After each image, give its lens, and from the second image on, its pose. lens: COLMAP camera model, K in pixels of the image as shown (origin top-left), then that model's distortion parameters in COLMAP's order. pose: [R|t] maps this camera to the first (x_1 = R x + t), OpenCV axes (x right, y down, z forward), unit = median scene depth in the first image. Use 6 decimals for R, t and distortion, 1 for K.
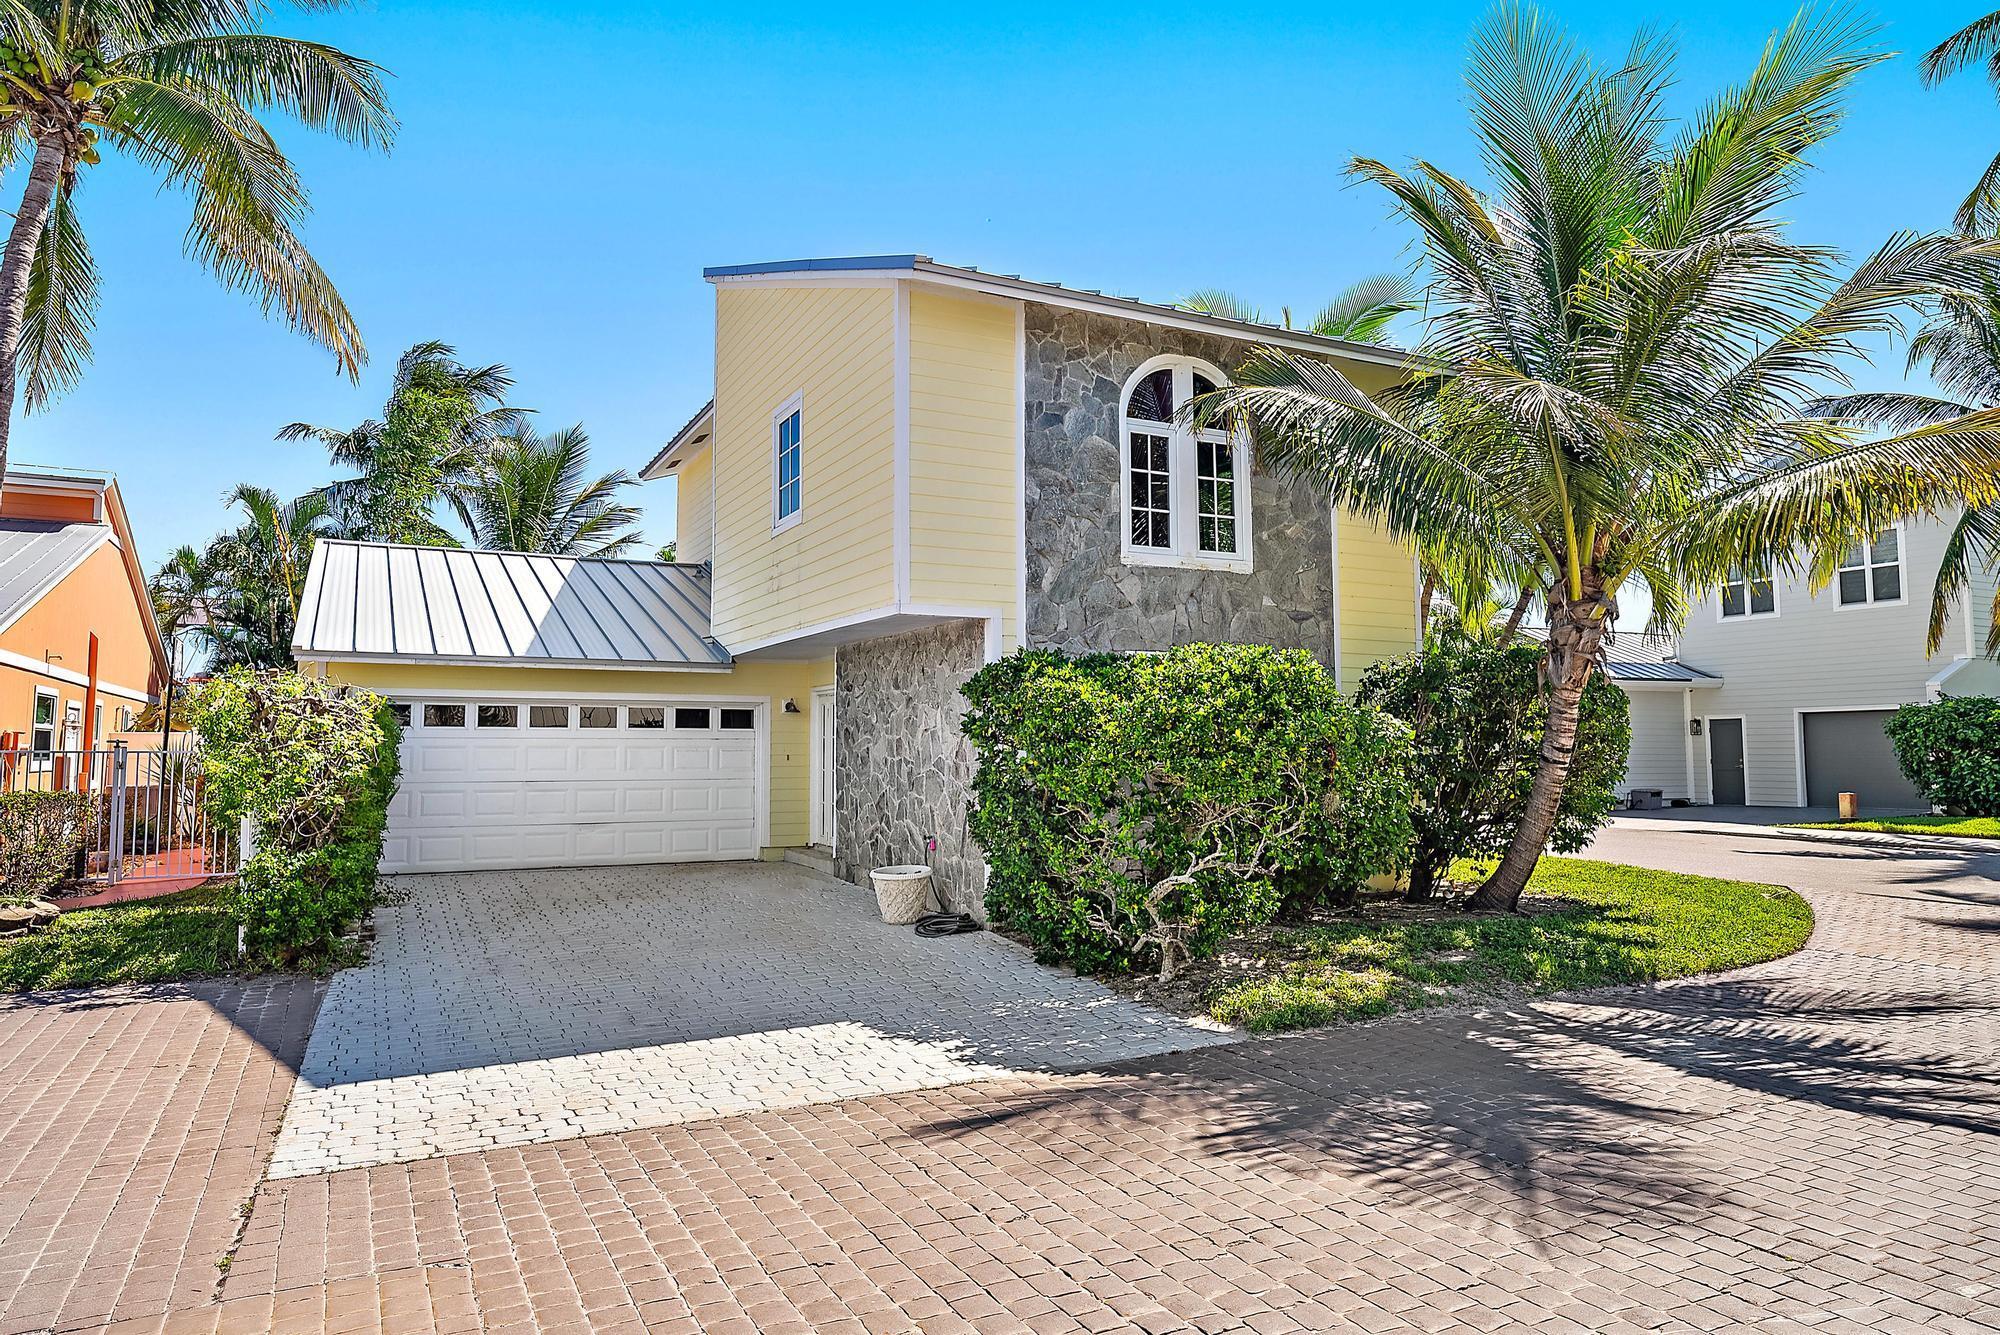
lens RADIAL K [[1272.3, 0, 998.0], [0, 1272.3, 664.8], [0, 0, 1]] dist [-0.002092, -0.001298]
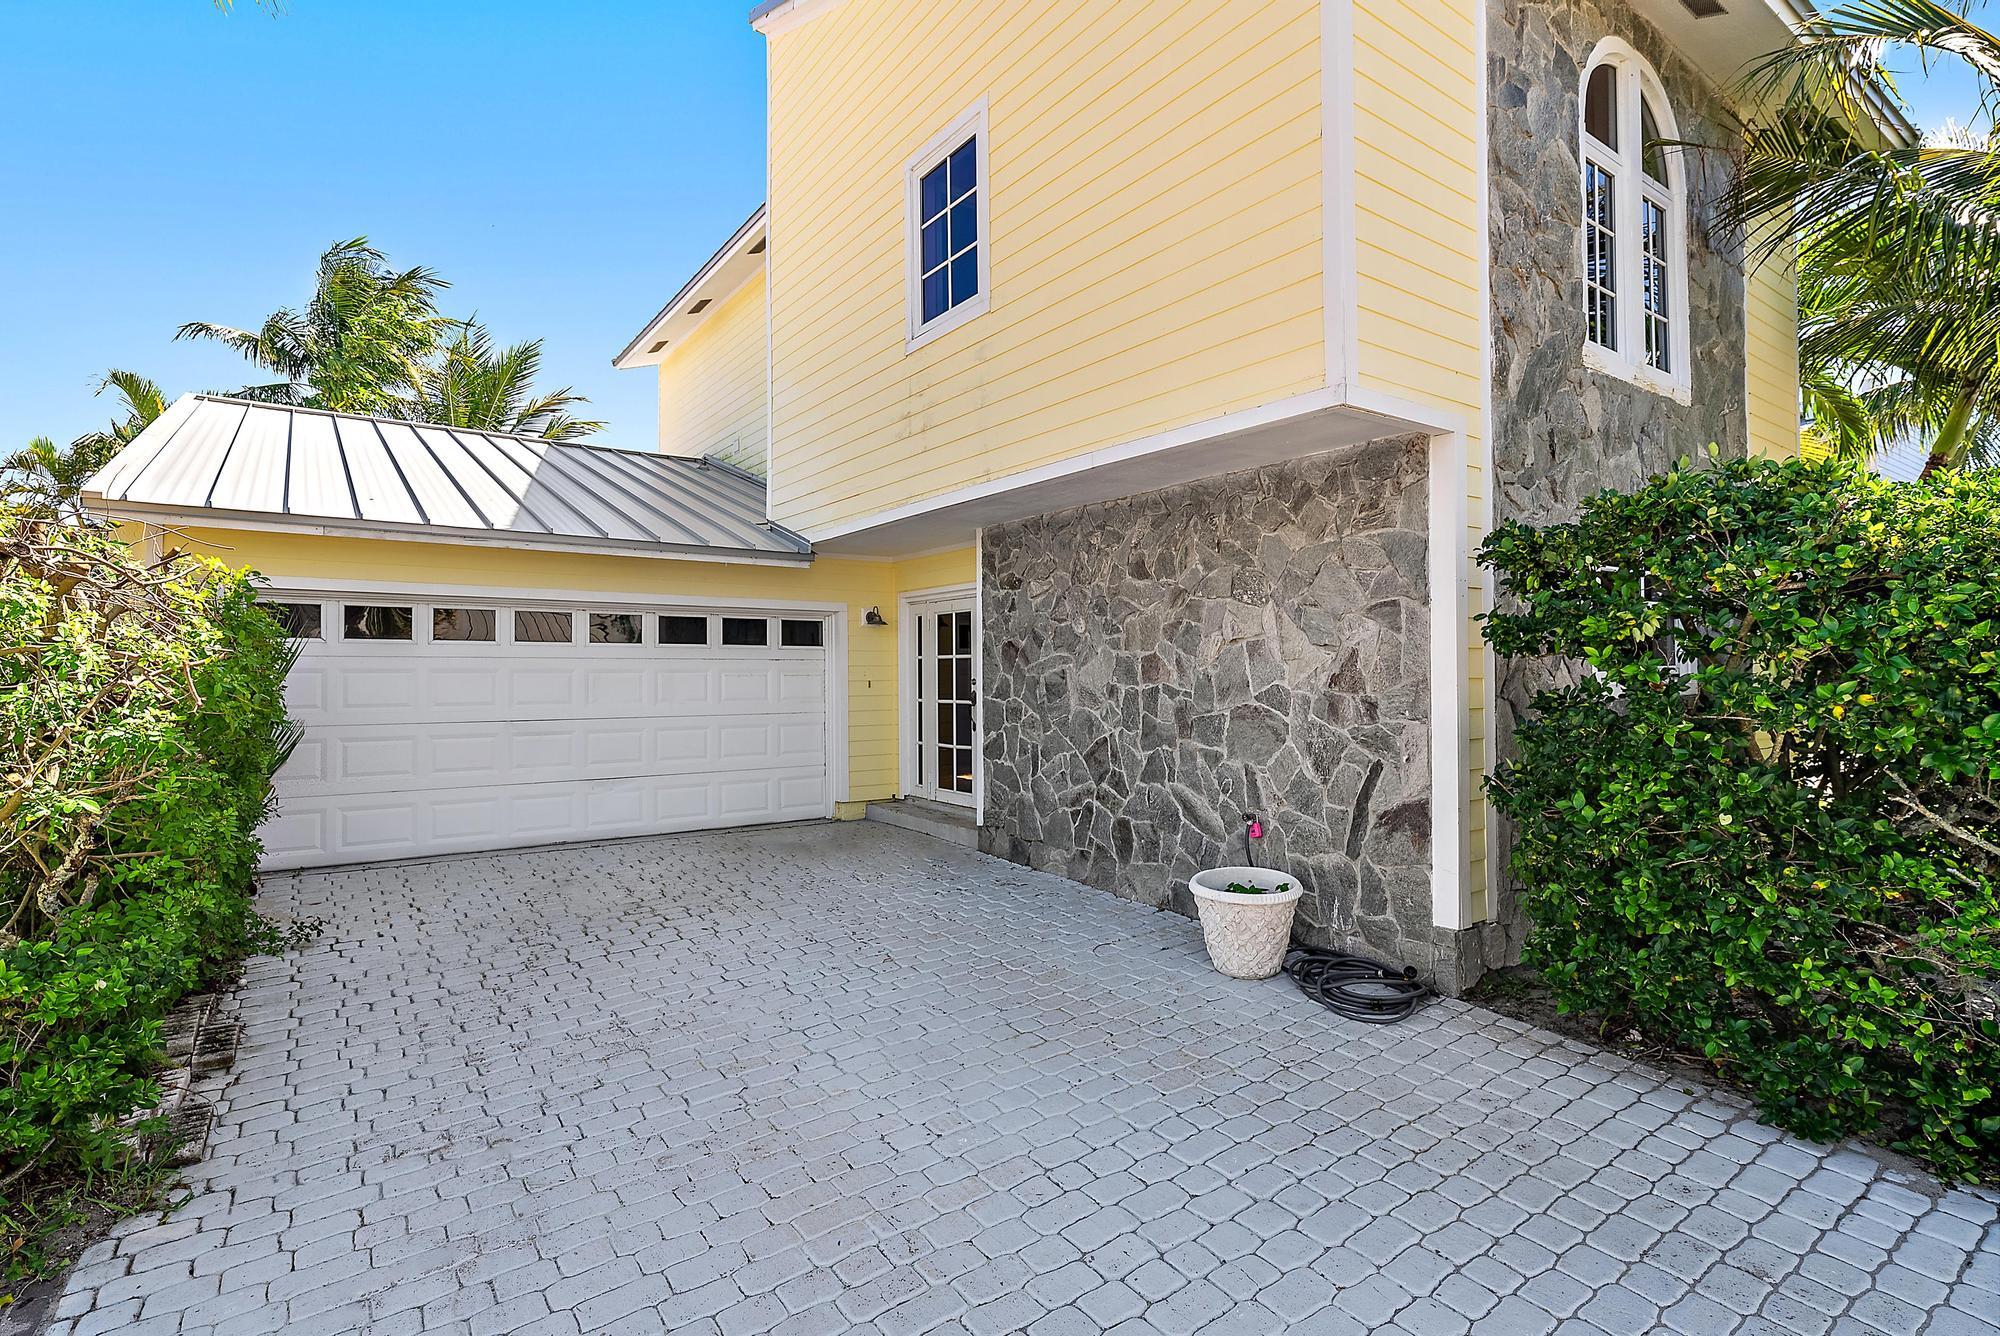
lens RADIAL K [[976.8, 0, 1002.9], [0, 976.8, 666.0], [0, 0, 1]] dist [-0.002330, 0.000553]
pose [[0.987776, -0.002341, 0.155862, -0.206646], [-0.006850, 0.998269, 0.058408, 0.031951], [-0.155729, -0.058761, 0.986051, 0.478644]]
